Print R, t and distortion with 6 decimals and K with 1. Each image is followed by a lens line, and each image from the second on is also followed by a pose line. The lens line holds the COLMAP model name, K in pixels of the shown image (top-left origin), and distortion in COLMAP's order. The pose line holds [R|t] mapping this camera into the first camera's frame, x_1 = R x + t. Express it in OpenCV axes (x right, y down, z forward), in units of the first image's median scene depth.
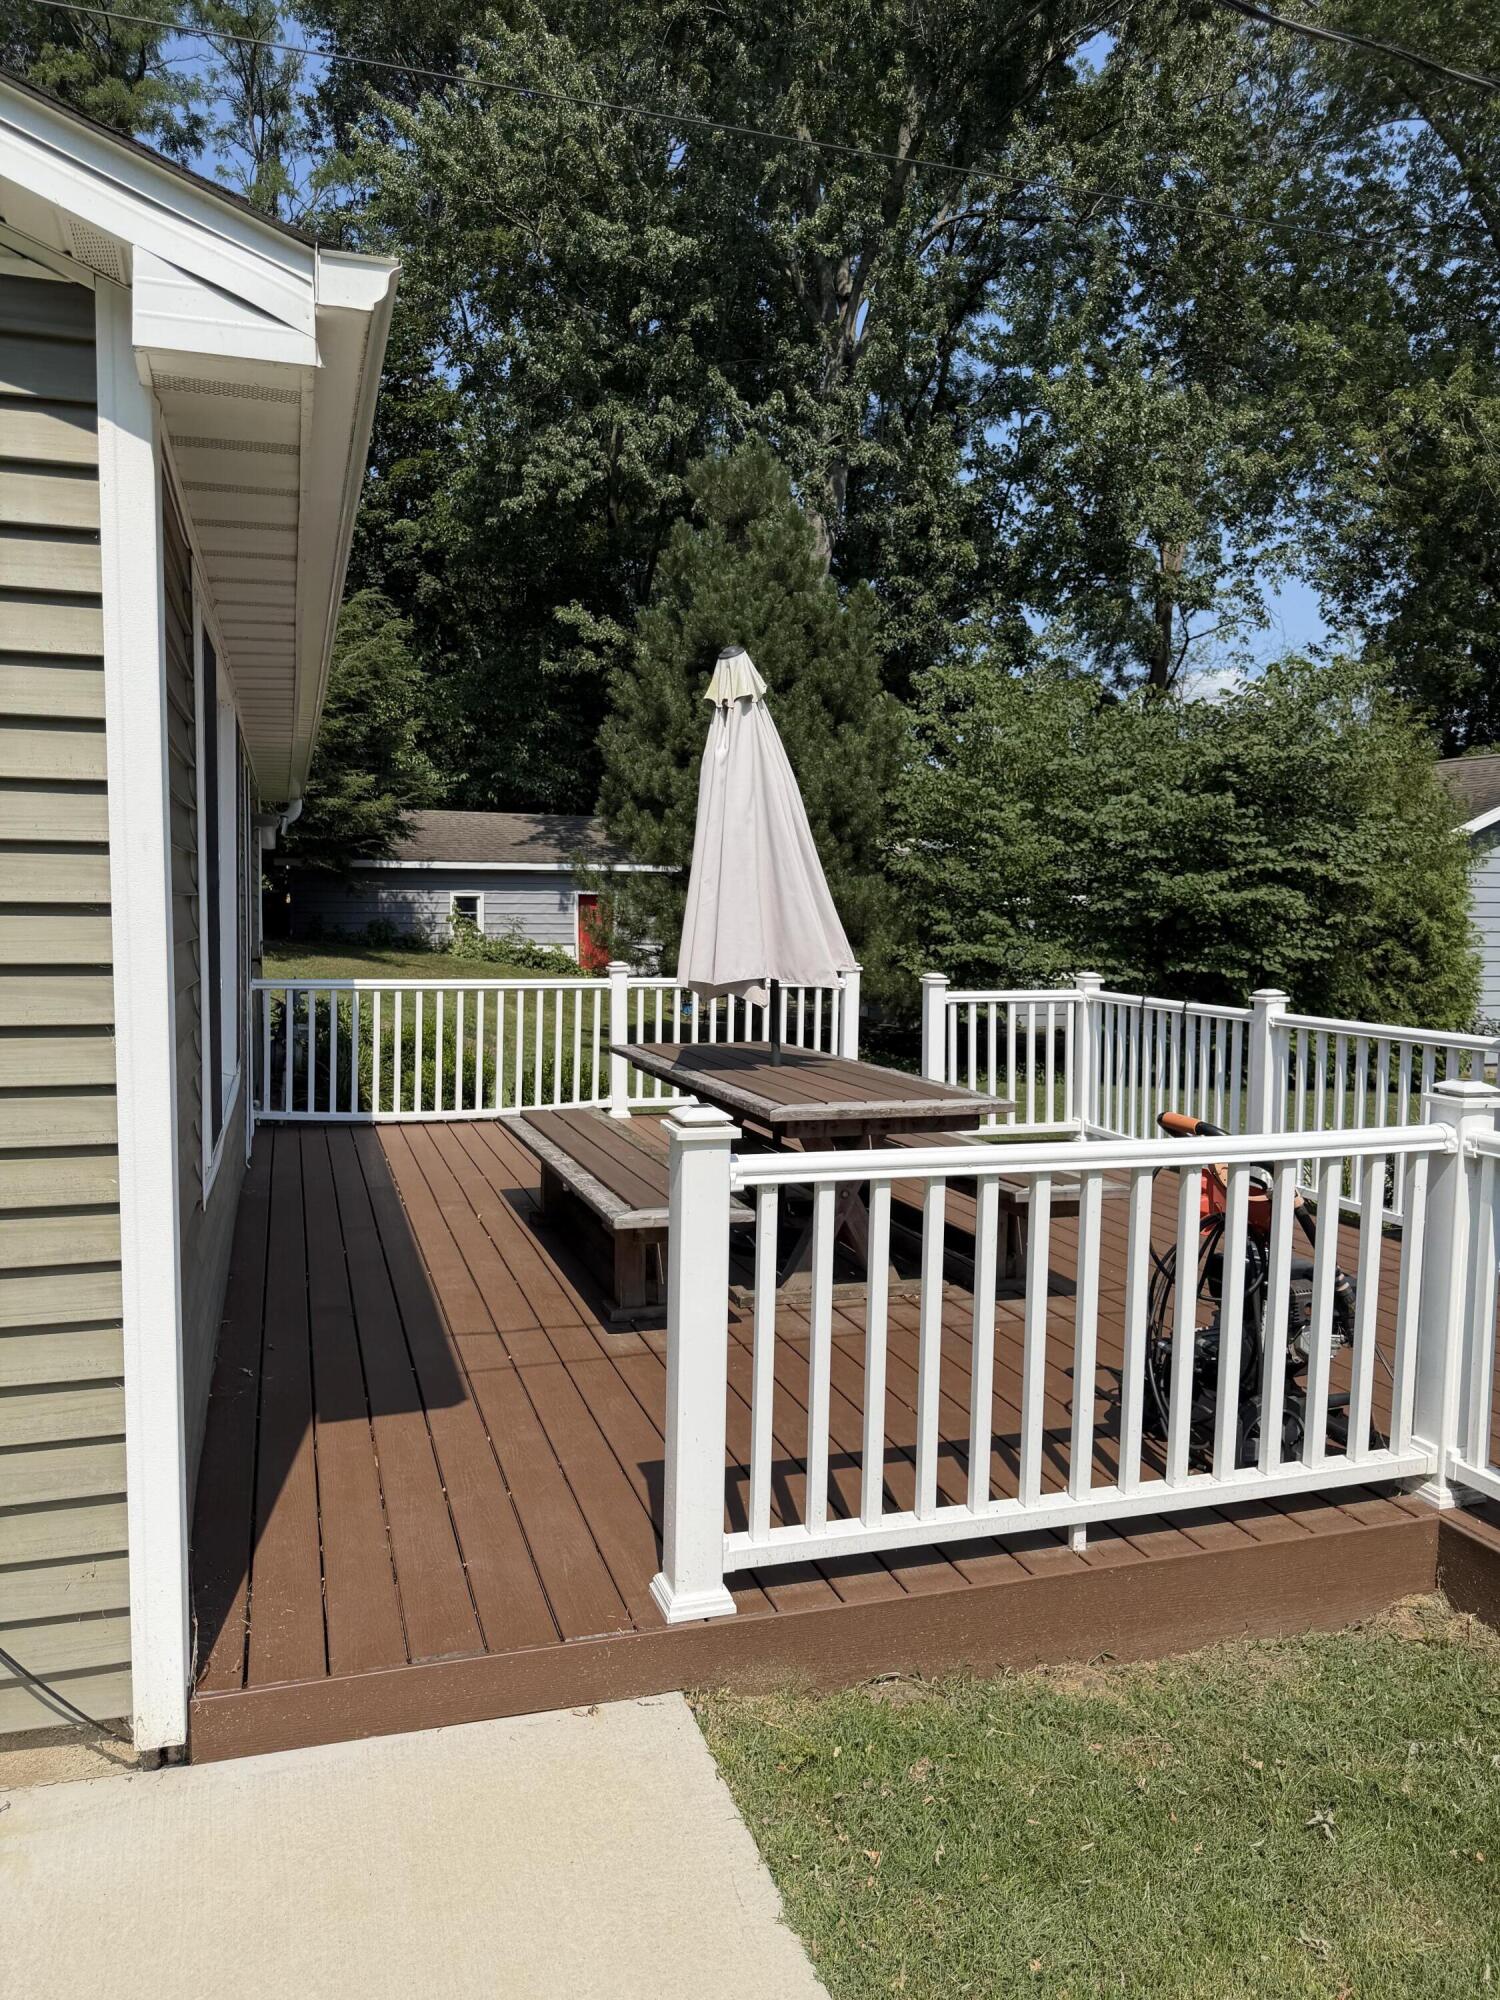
lens RADIAL K [[1427.8, 0, 746.1], [0, 1427.8, 996.9], [0, 0, 1]] dist [0.055726, -0.049491]
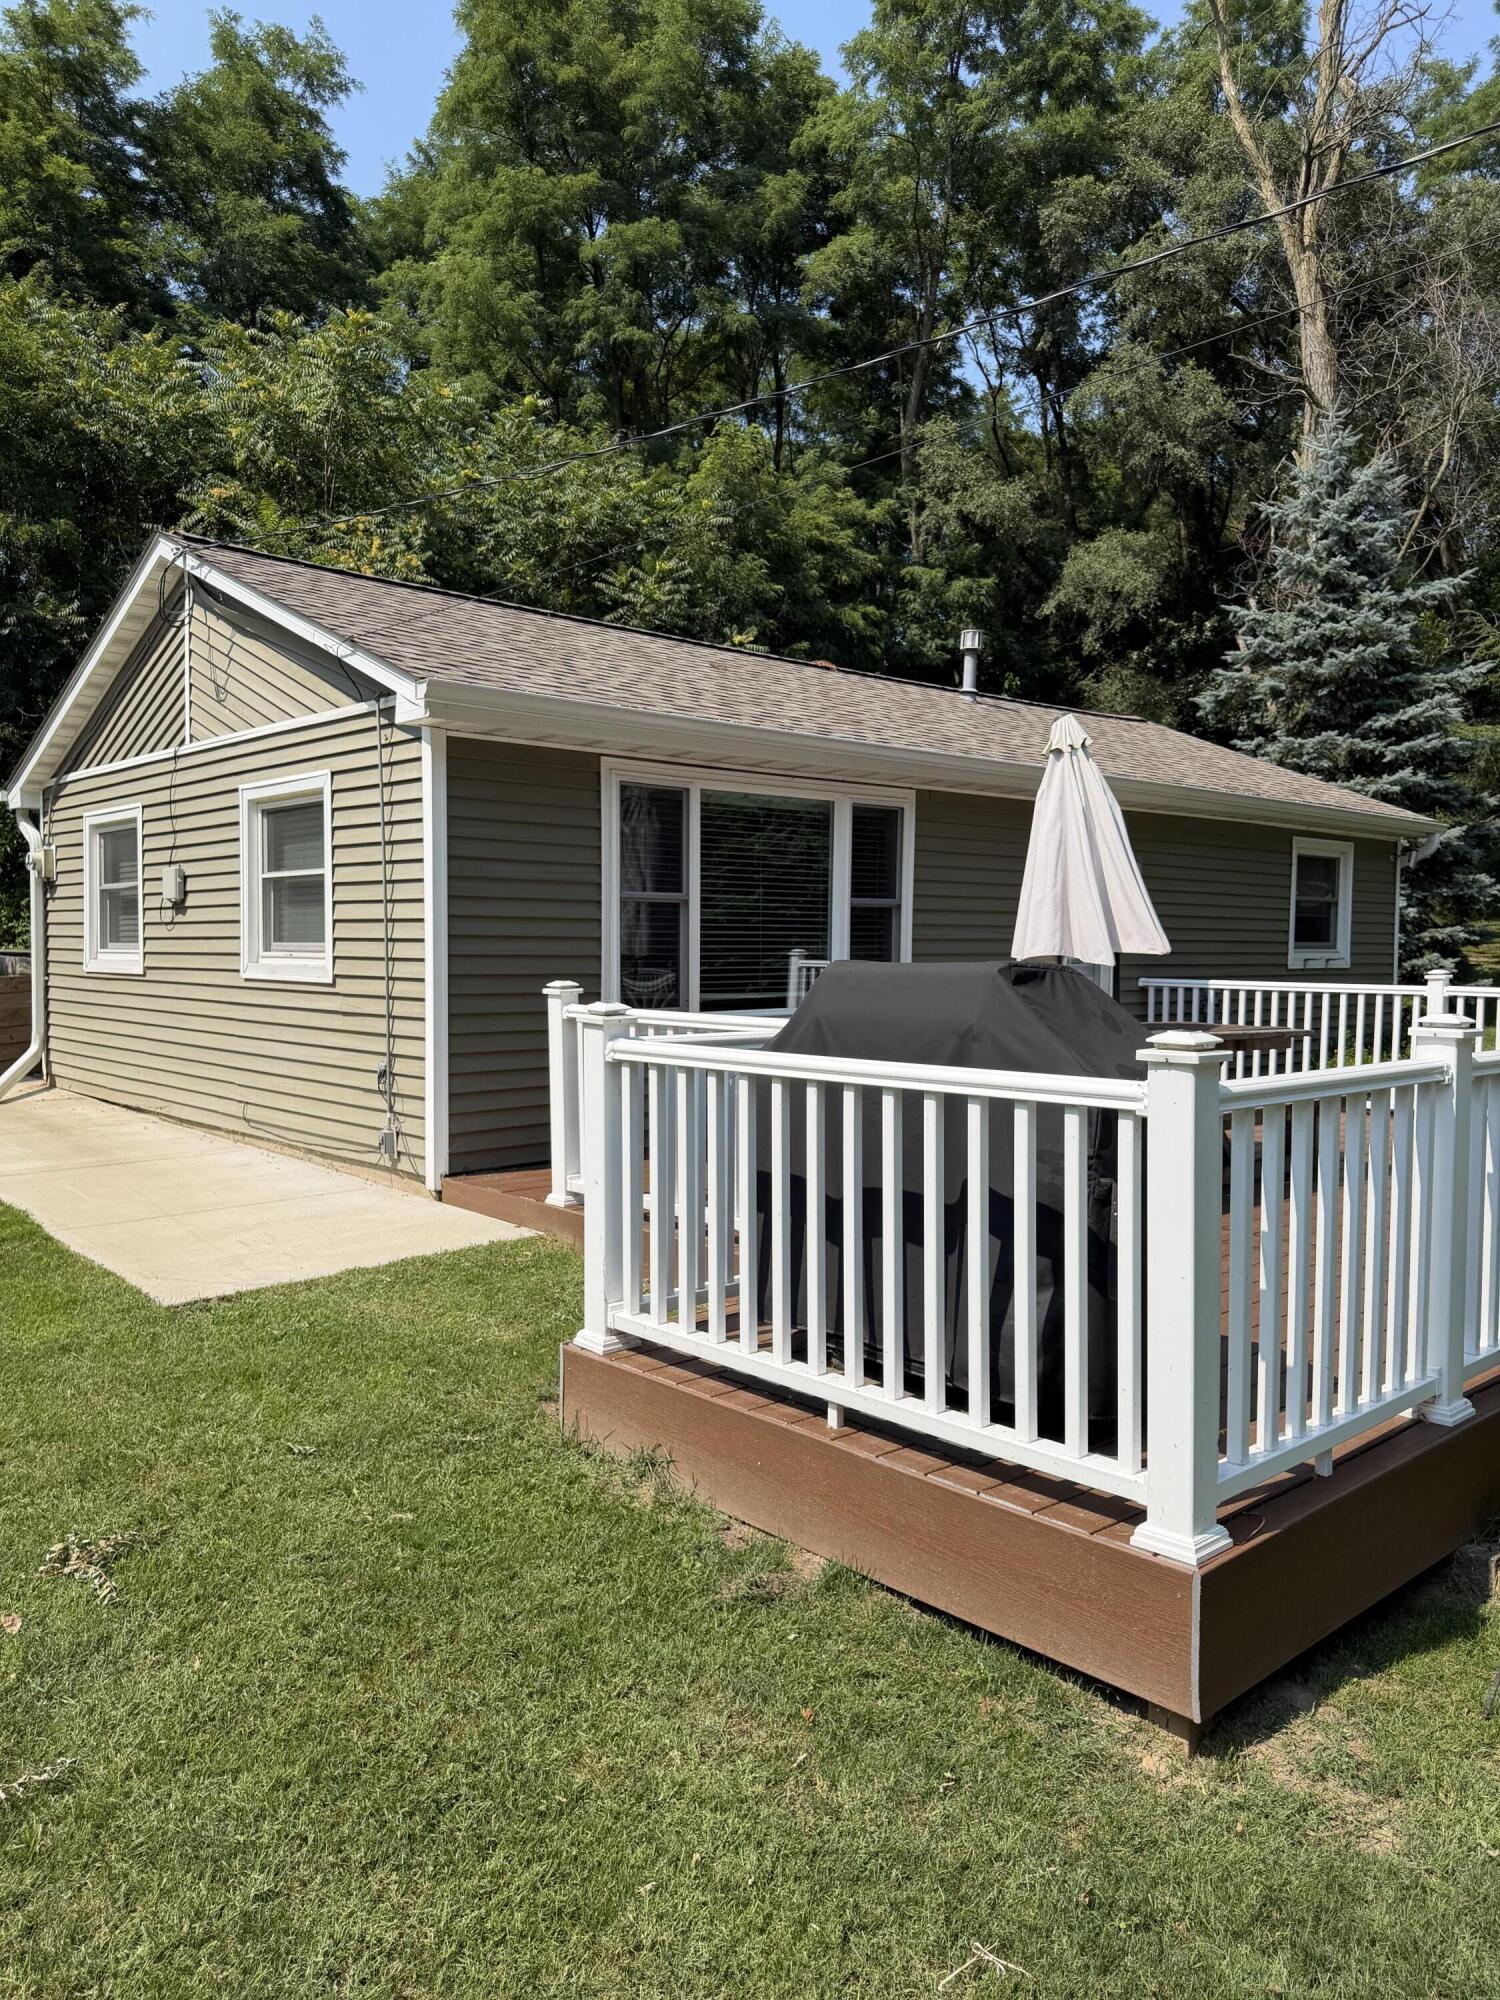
lens RADIAL K [[1427.8, 0, 752.4], [0, 1427.8, 1000.6], [0, 0, 1]] dist [0.055726, -0.049491]
pose [[0.429024, 0.026310, -0.902910, 1.193311], [-0.067044, 0.997746, -0.002783, 0.059150], [0.900802, 0.061728, 0.429821, 0.439676]]
